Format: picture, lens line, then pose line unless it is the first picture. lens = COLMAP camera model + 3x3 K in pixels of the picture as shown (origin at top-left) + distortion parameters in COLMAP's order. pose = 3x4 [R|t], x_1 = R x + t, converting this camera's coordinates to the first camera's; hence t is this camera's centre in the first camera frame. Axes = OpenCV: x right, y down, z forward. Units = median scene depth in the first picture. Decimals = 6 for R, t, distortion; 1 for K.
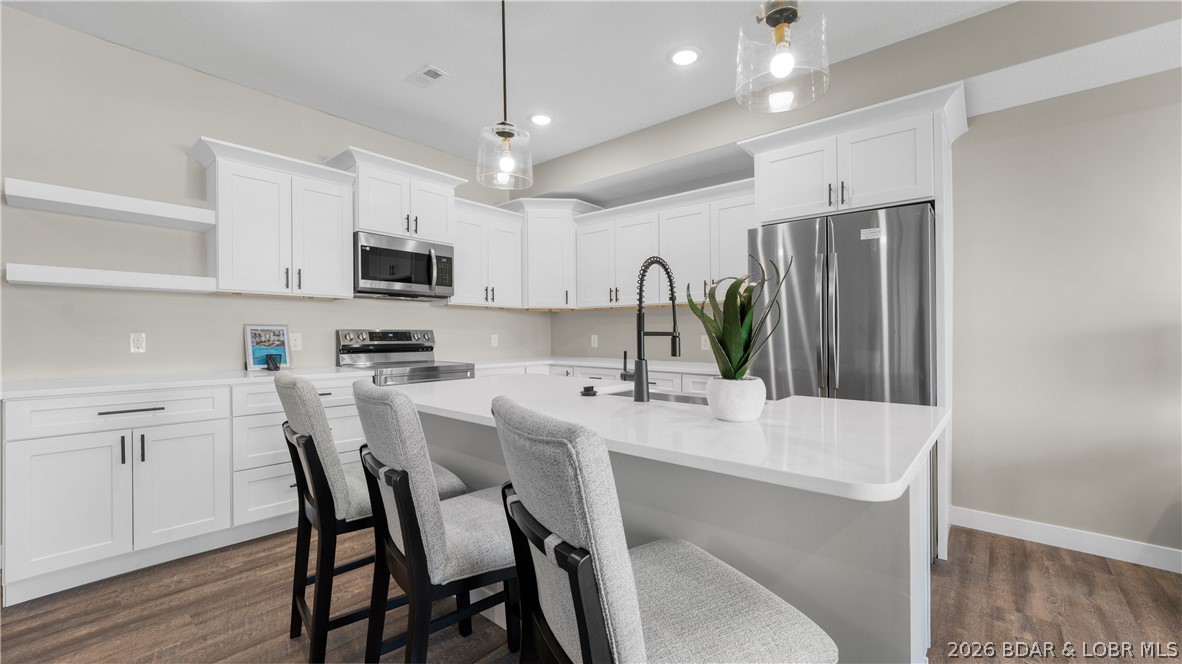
lens RADIAL K [[474.3, 0, 586.9], [0, 474.3, 342.5], [0, 0, 1]] dist [-0.002705, -0.000214]
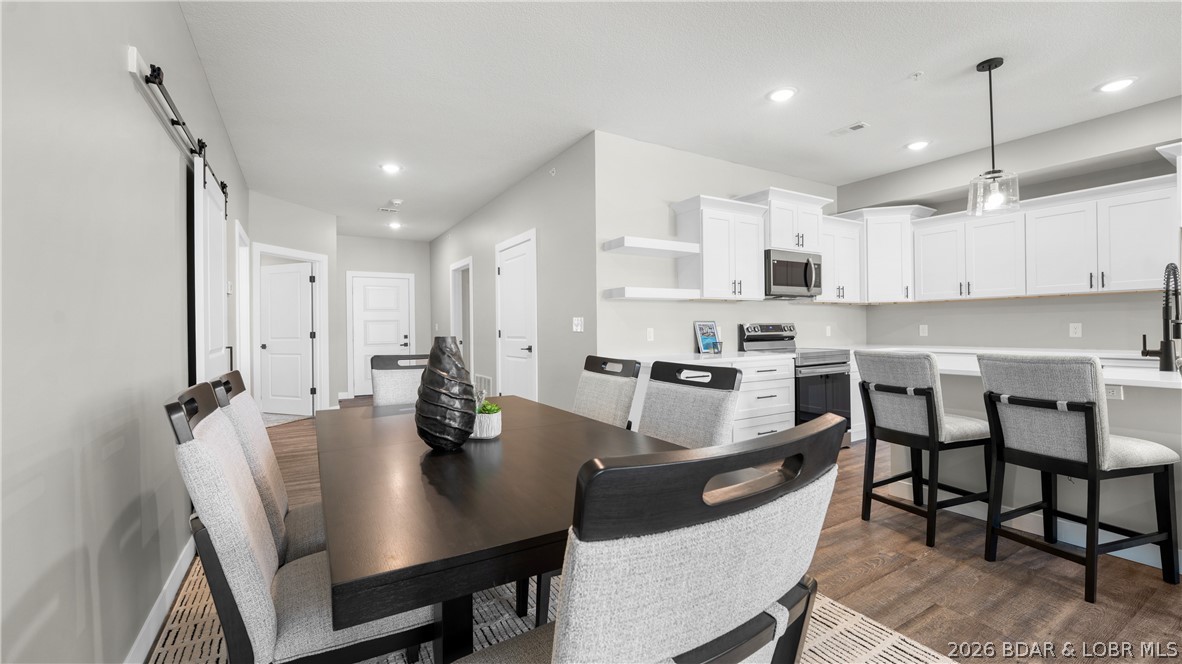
lens RADIAL K [[483.3, 0, 591.0], [0, 483.3, 332.0], [0, 0, 1]] dist [0.010204, -0.000145]
pose [[0.954359, -0.011701, -0.298432, -0.555800], [0.009187, 0.999910, -0.009826, 0.005322], [0.298520, 0.006635, 0.954380, -0.437824]]
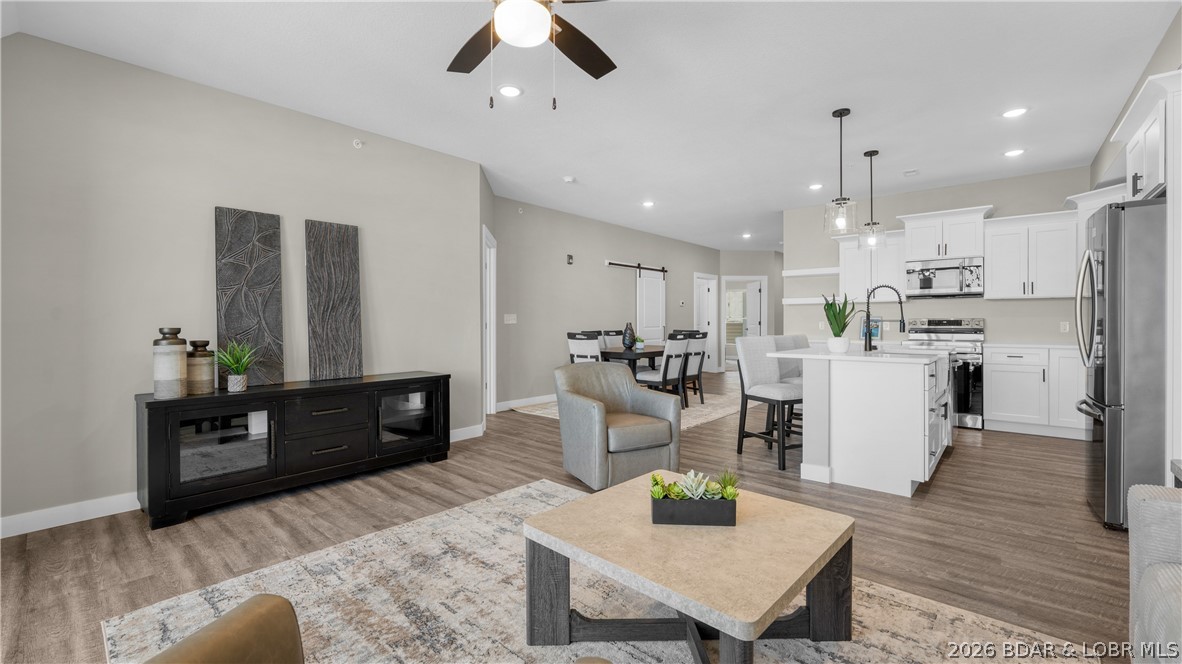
lens RADIAL K [[510.1, 0, 587.7], [0, 510.1, 325.2], [0, 0, 1]] dist [-0.059342, 0.032168]
pose [[0.035702, 0.005927, -0.999345, 1.299781], [-0.015521, 0.999865, 0.005375, 0.003957], [0.999242, 0.015319, 0.035789, -0.227880]]
